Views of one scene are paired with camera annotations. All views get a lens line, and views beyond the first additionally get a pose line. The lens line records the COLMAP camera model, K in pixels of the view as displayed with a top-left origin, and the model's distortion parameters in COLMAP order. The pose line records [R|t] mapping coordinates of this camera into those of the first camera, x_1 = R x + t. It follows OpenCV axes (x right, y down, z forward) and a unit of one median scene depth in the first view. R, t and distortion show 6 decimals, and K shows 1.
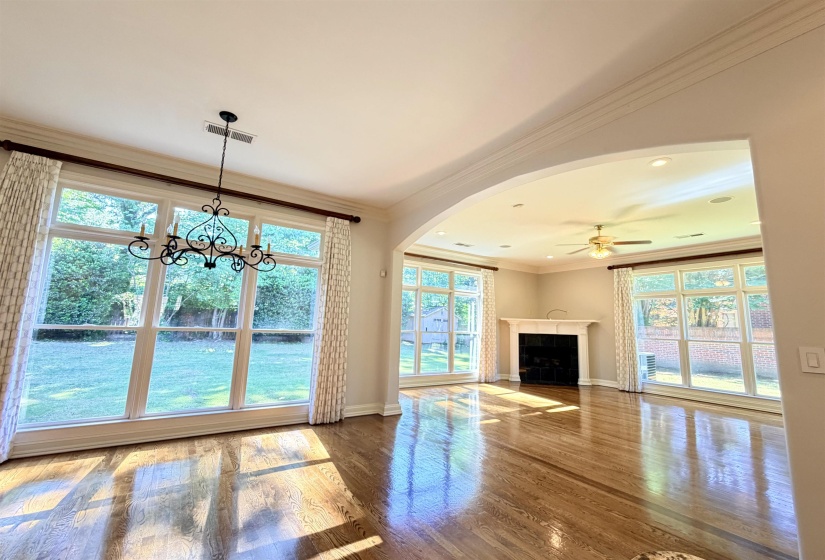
lens RADIAL K [[340.7, 0, 412.5], [0, 340.7, 280.0], [0, 0, 1]] dist [0.000726, 0.000071]
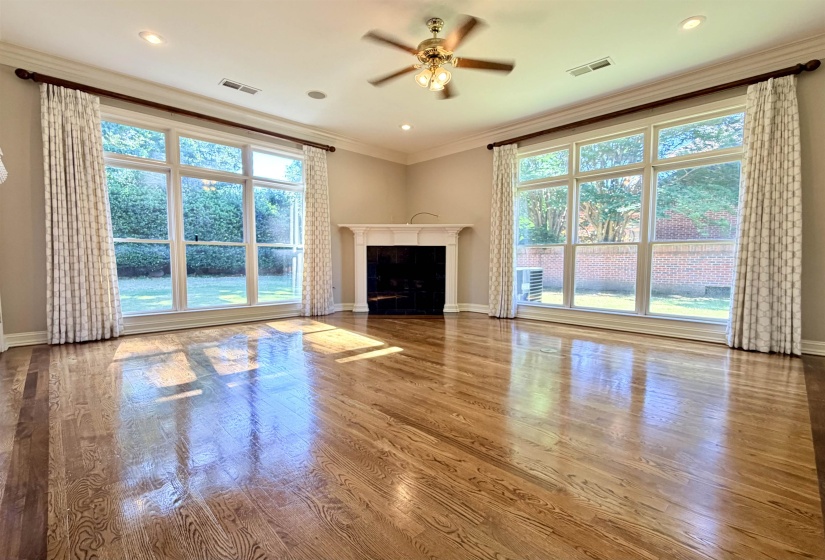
lens RADIAL K [[359.6, 0, 404.7], [0, 359.6, 285.3], [0, 0, 1]] dist [0.000320, 0.000311]
pose [[0.984466, -0.039252, 0.171131, 0.272341], [0.002657, 0.977908, 0.209018, 0.085745], [-0.175555, -0.205317, 0.962822, 0.271371]]
